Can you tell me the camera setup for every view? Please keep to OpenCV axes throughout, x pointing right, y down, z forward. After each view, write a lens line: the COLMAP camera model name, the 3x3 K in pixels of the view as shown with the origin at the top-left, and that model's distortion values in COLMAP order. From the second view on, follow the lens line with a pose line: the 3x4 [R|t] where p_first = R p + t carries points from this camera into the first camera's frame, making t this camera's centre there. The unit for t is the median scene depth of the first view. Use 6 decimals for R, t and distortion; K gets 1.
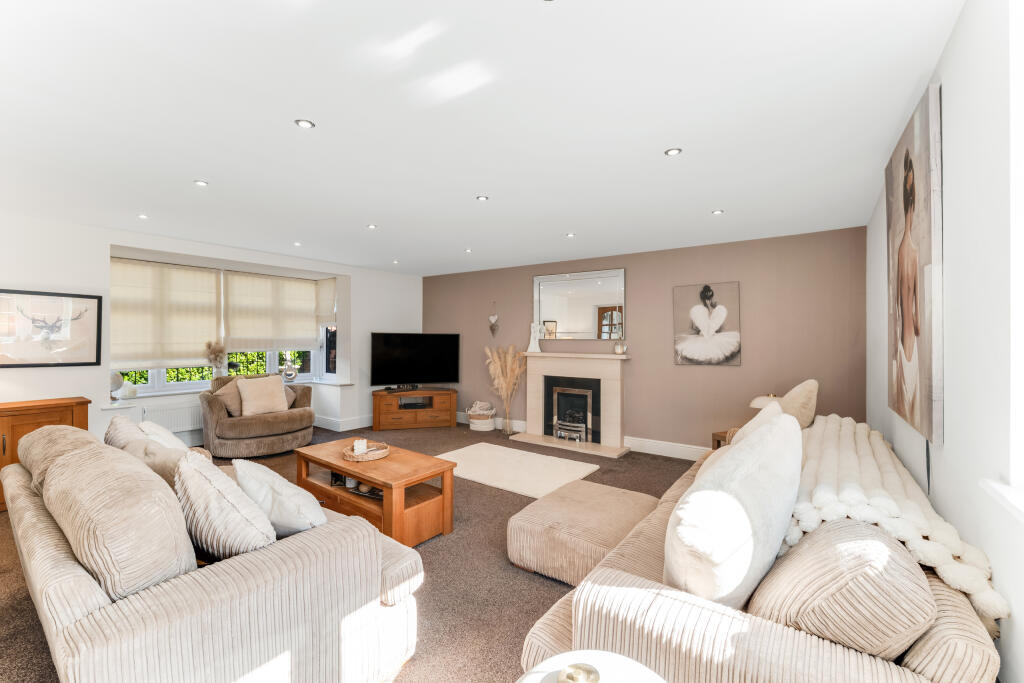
lens RADIAL K [[417.5, 0, 509.8], [0, 417.5, 340.2], [0, 0, 1]] dist [0.000168, 0.000238]
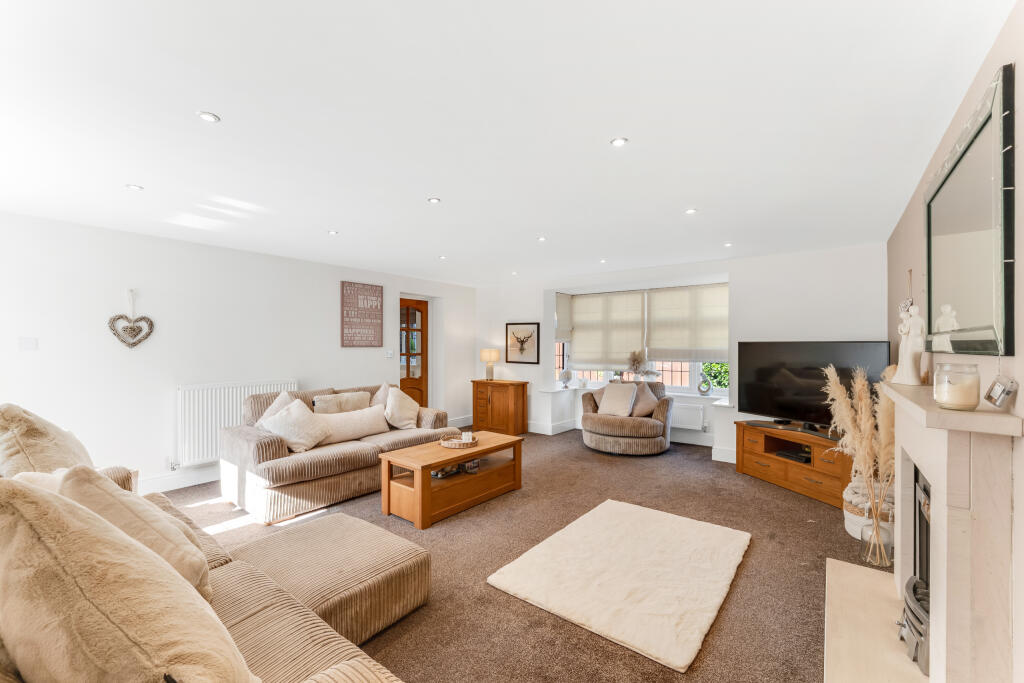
lens RADIAL K [[417.5, 0, 509.9], [0, 417.5, 348.2], [0, 0, 1]] dist [0.000168, 0.000238]
pose [[-0.024229, 0.004484, -0.999696, 0.488054], [-0.006554, 0.999968, 0.004644, -0.007940], [0.999685, 0.006665, -0.024199, 0.667643]]
